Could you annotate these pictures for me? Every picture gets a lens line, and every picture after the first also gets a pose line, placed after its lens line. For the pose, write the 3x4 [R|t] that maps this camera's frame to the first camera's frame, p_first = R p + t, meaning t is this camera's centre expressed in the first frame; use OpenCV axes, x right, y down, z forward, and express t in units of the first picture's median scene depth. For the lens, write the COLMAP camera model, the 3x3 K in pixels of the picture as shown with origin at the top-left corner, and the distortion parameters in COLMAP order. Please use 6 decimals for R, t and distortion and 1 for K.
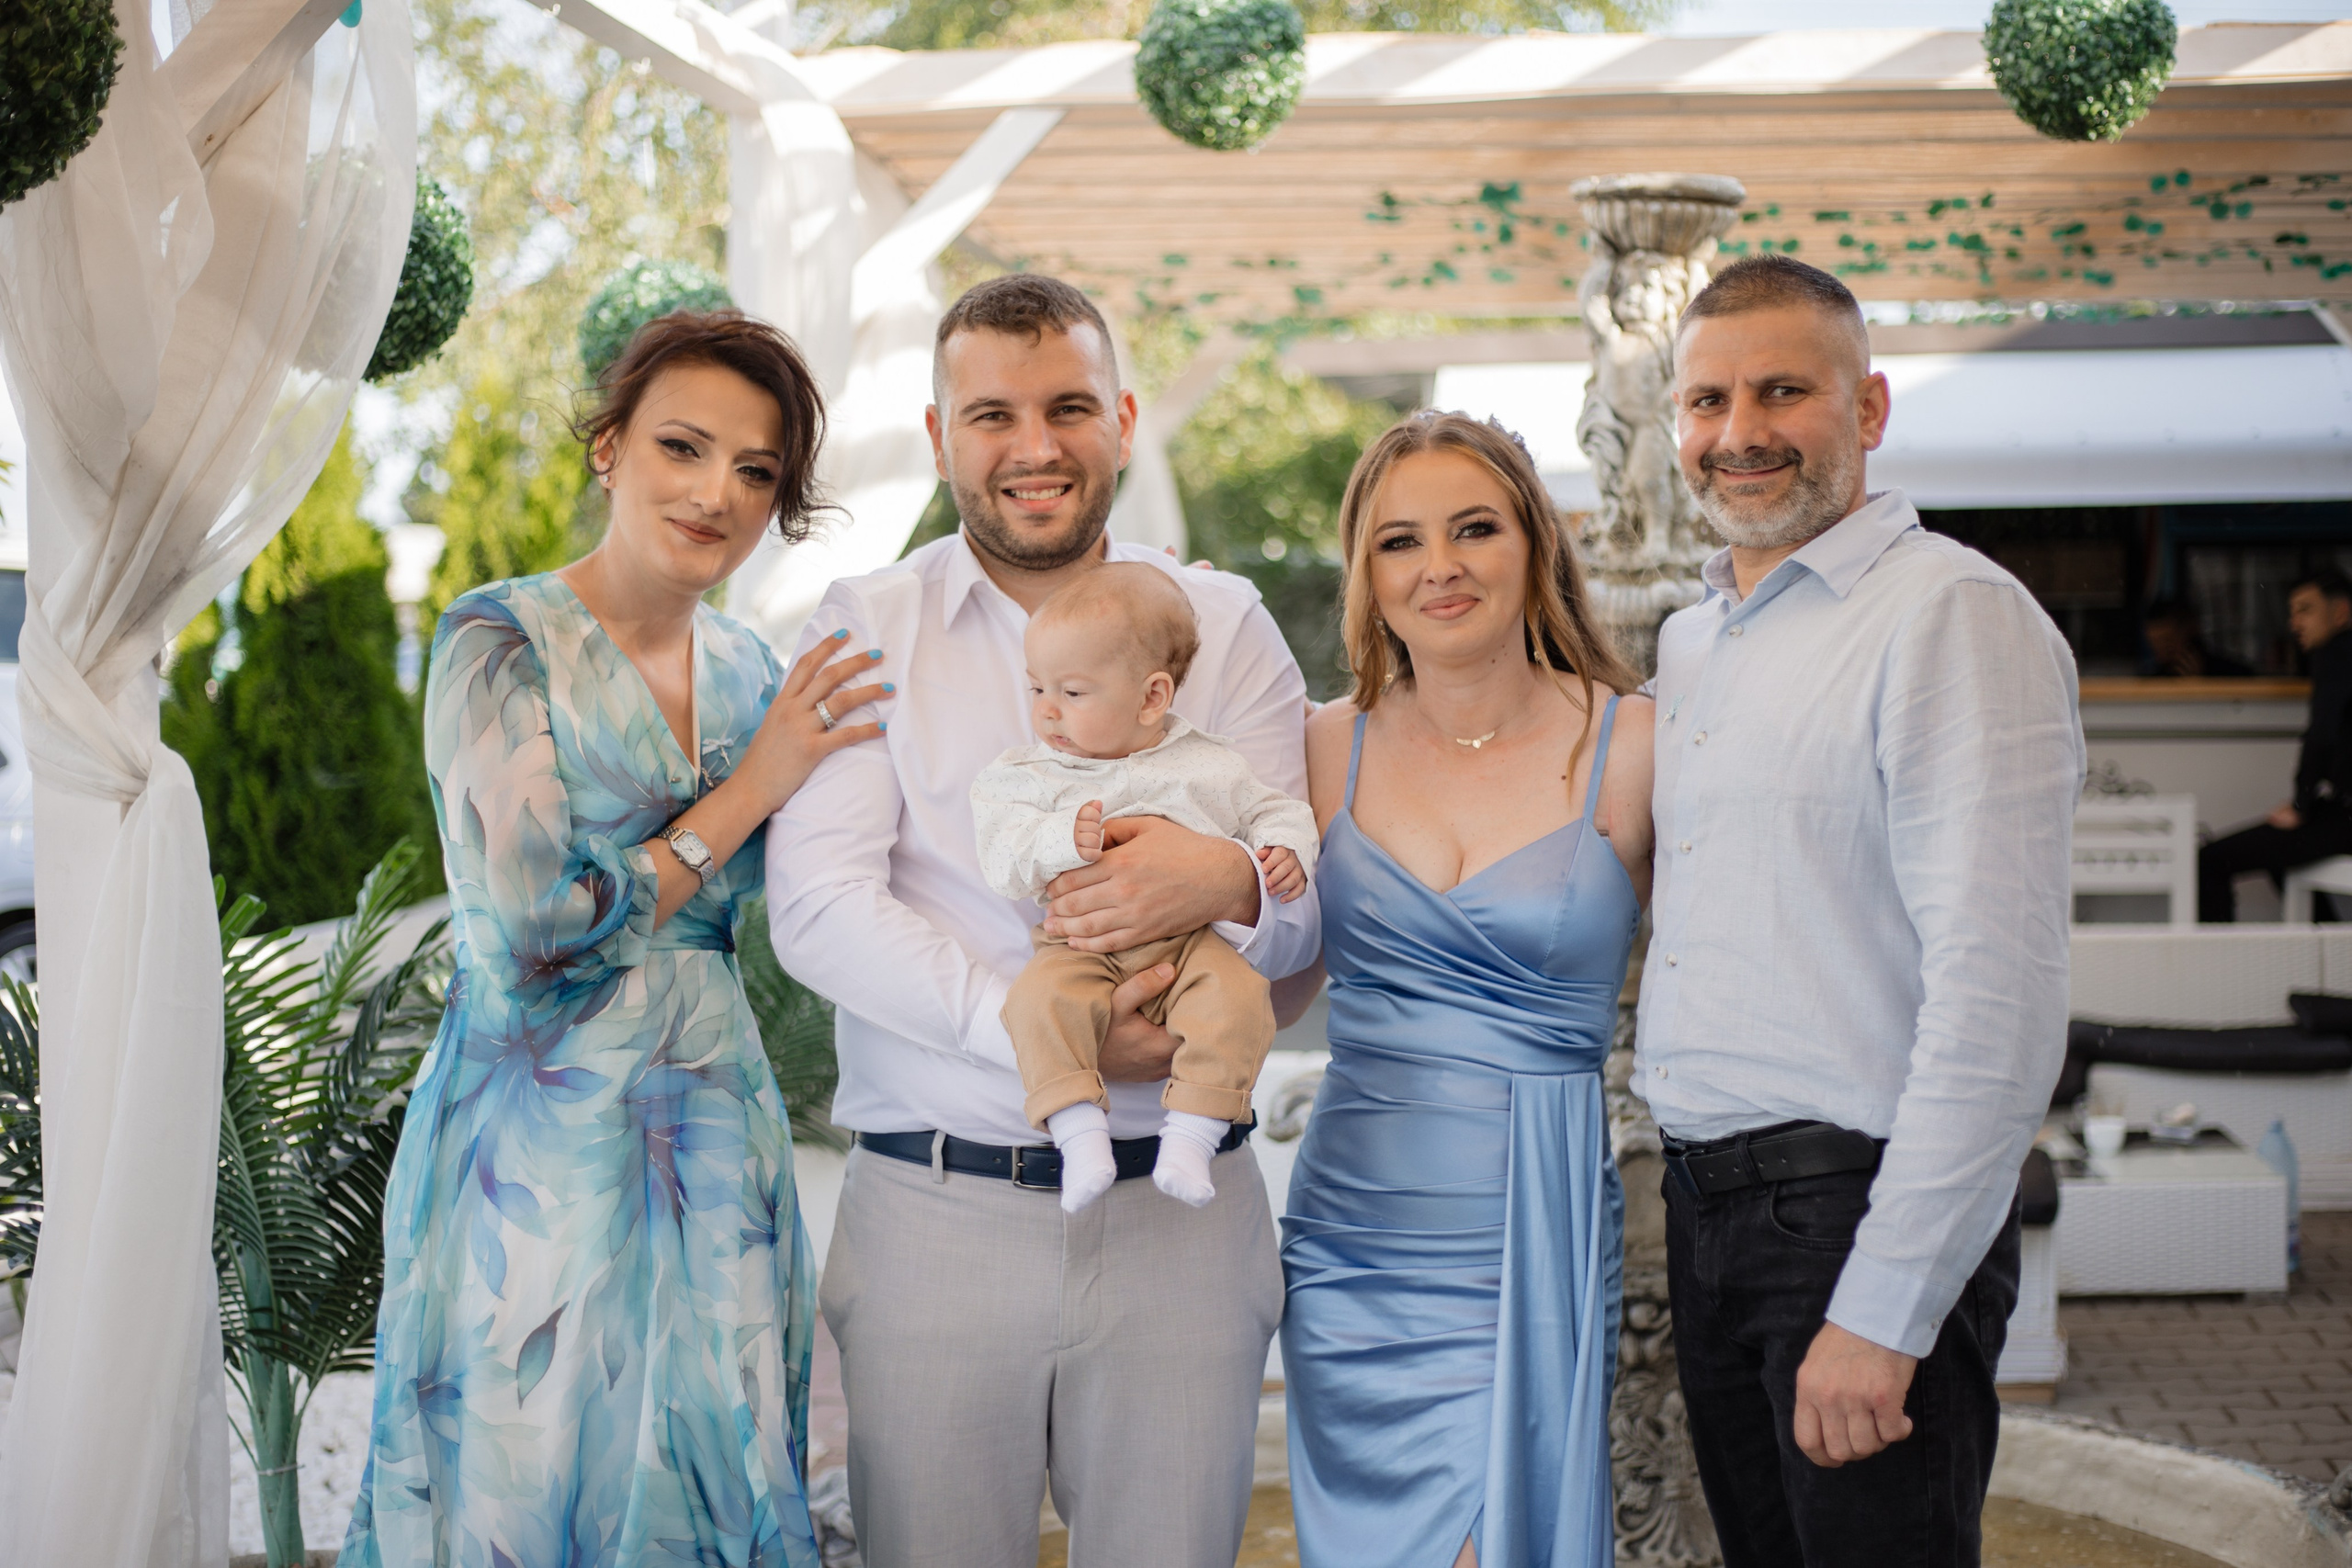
lens RADIAL K [[3383.0, 0, 1175.5], [0, 3383.0, 805.6], [0, 0, 1]] dist [-0.112450, 0.004267]
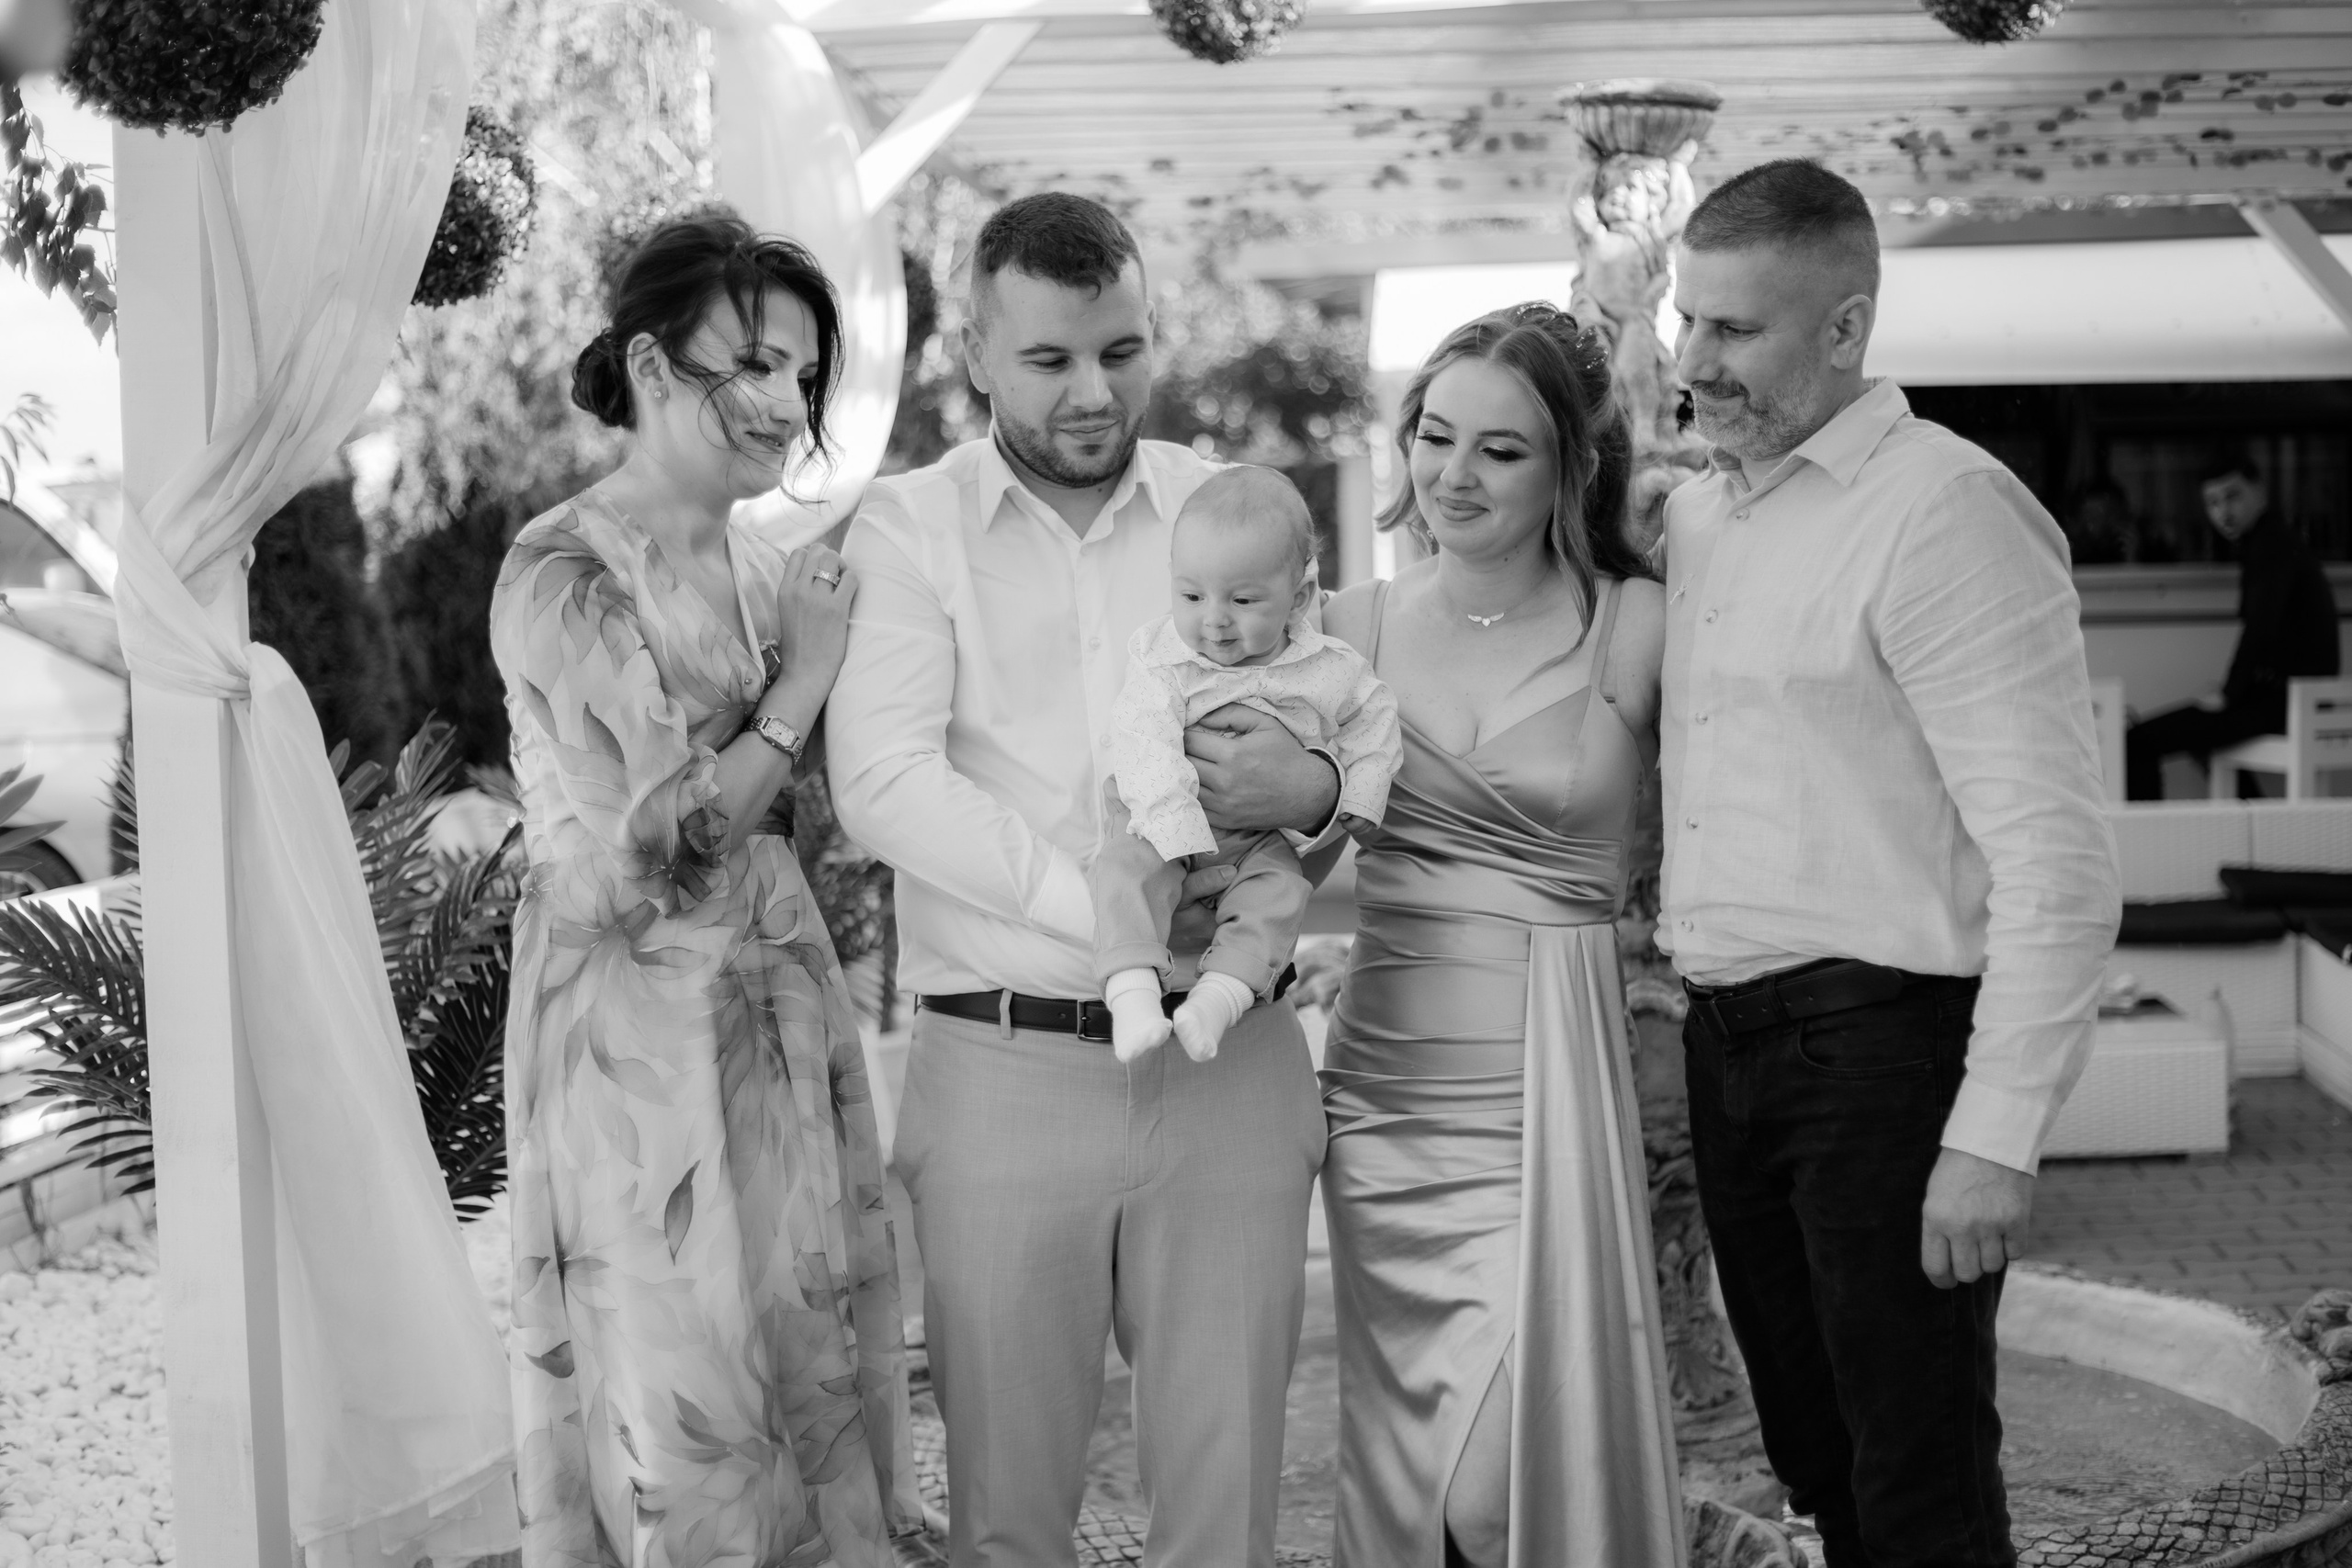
lens RADIAL K [[3412.2, 0, 1176.0], [0, 3412.2, 784.0], [0, 0, 1]] dist [-0.091685, -0.106687]
pose [[0.999307, -0.016950, 0.033138, -0.039063], [0.016304, 0.999674, 0.019660, 0.007973], [-0.033461, -0.019106, 0.999257, -0.052768]]
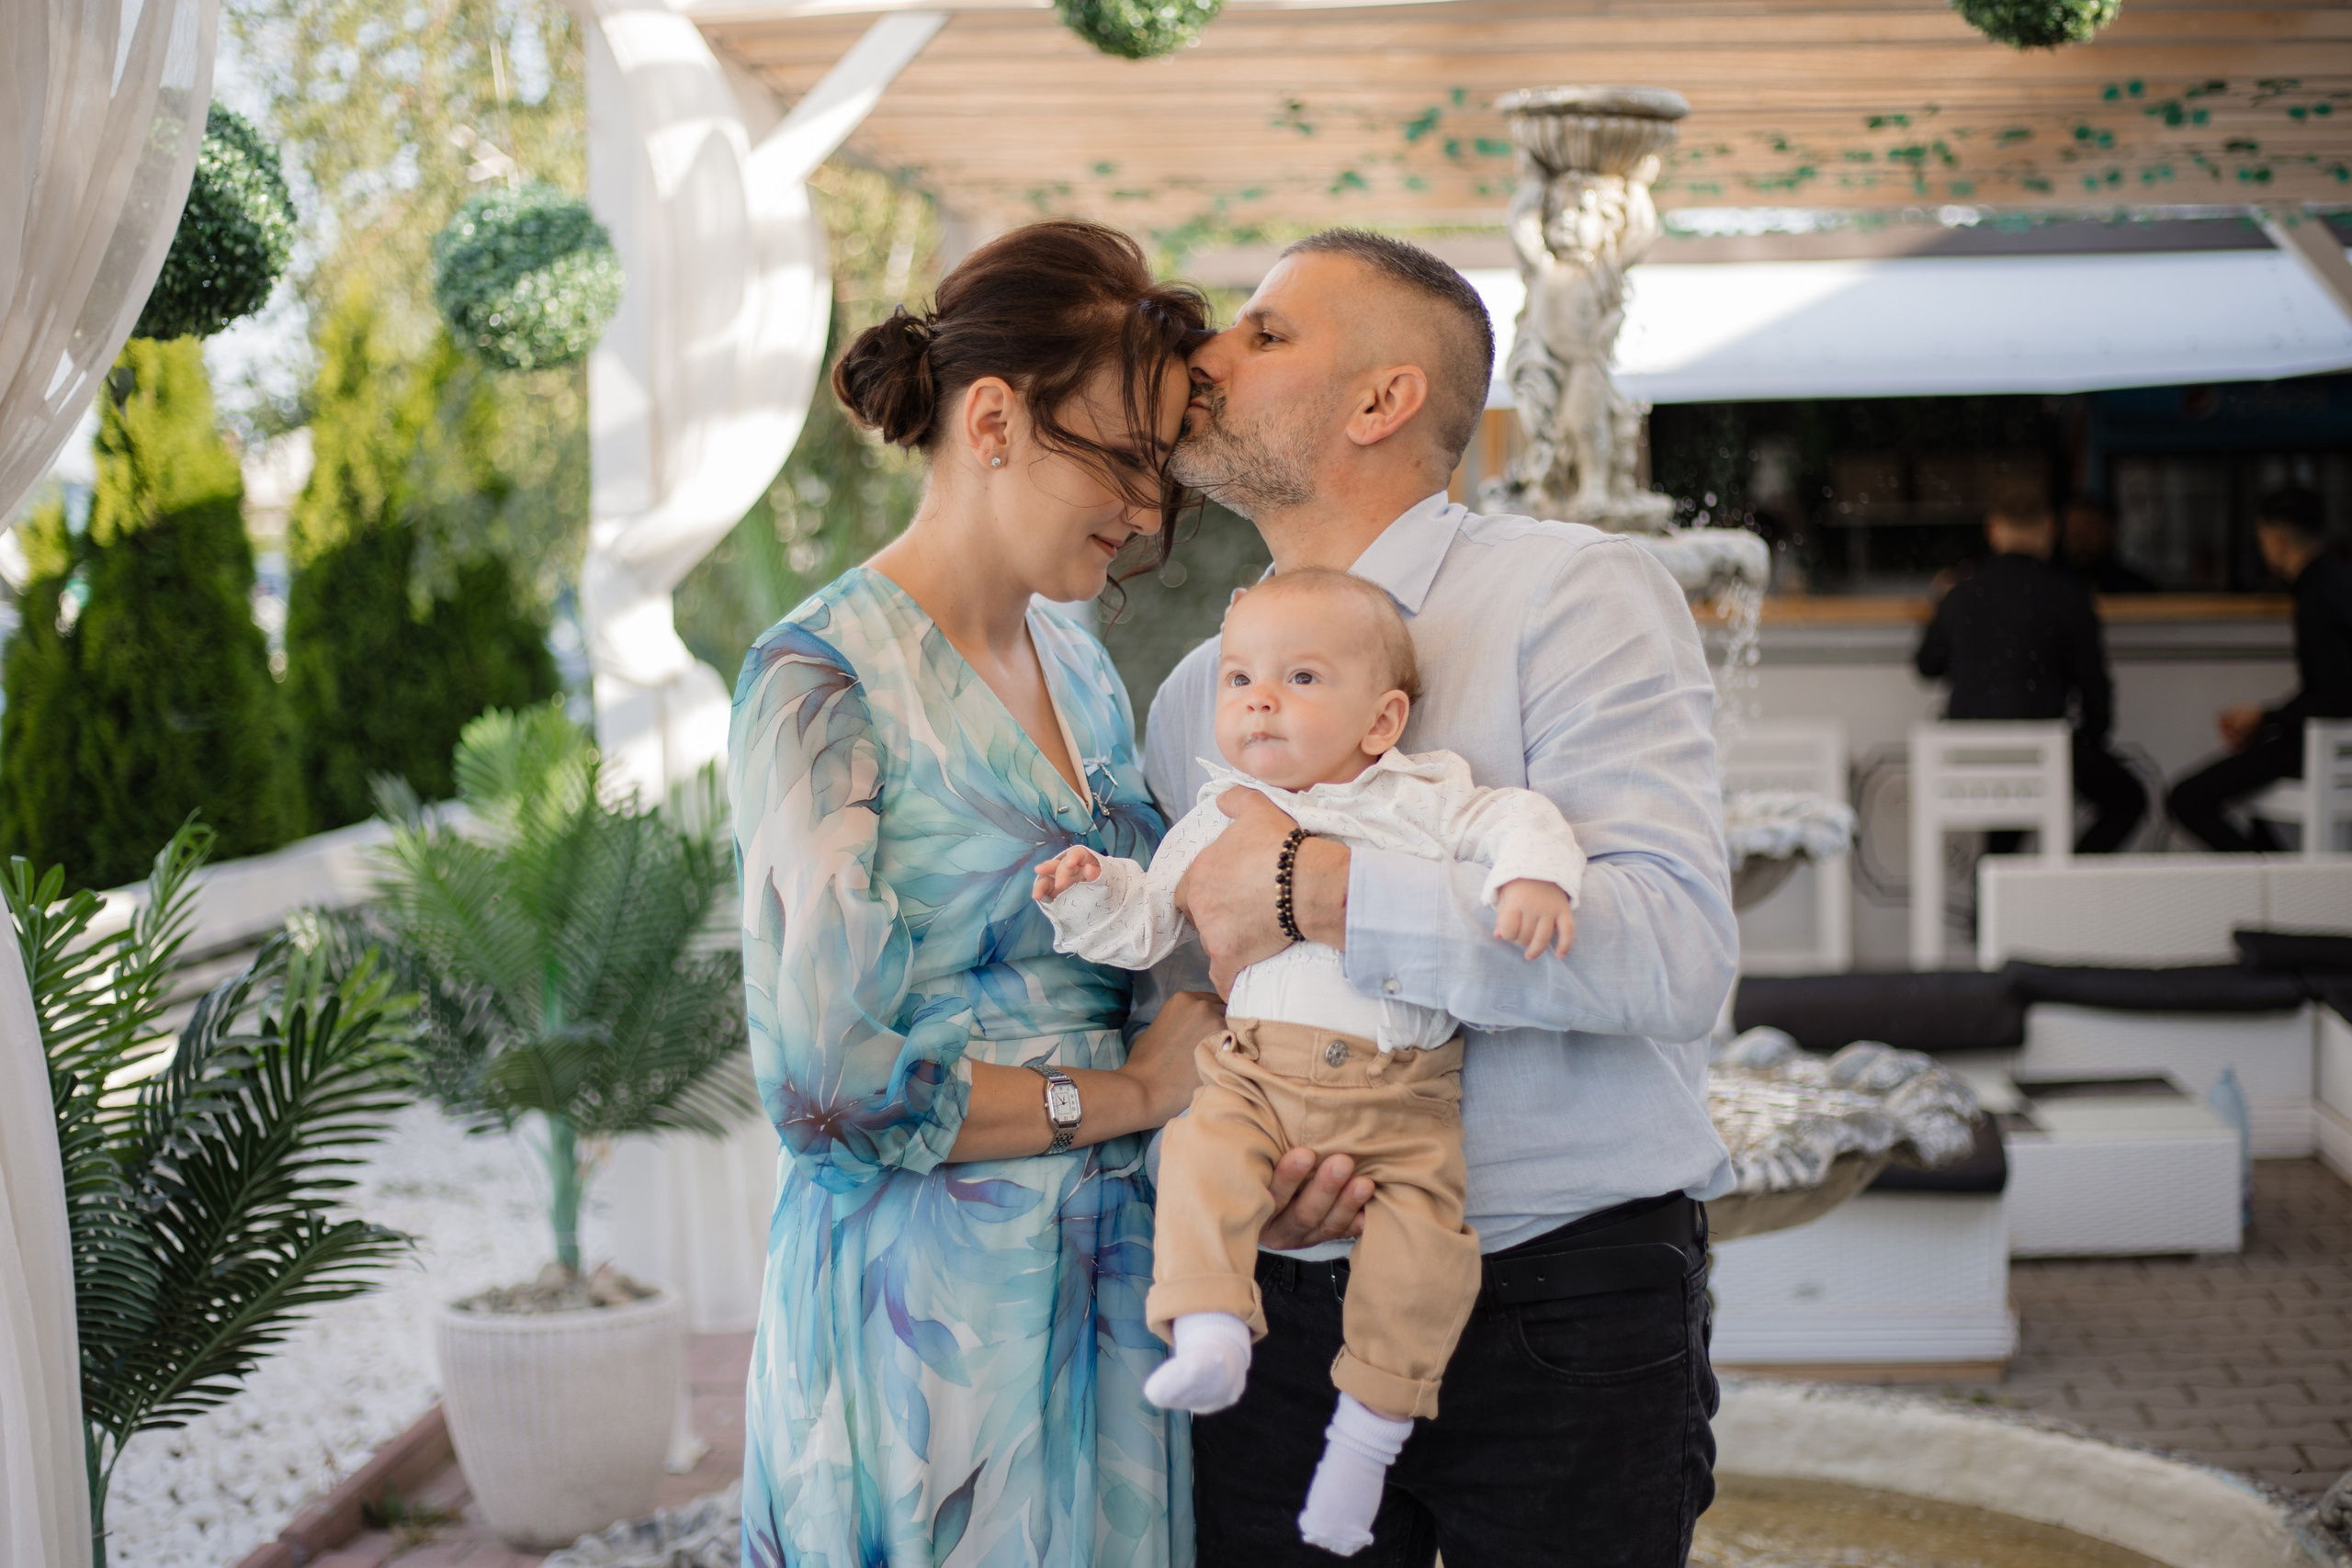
lens RADIAL K [[3361.7, 0, 1176.0], [0, 3361.7, 784.0], [0, 0, 1]] dist [-0.141880, 0.153207]
pose [[0.999561, -0.007885, 0.028558, 0.002793], [0.007110, 0.999606, 0.027148, -0.024027], [-0.028761, -0.026933, 0.999223, 0.092678]]
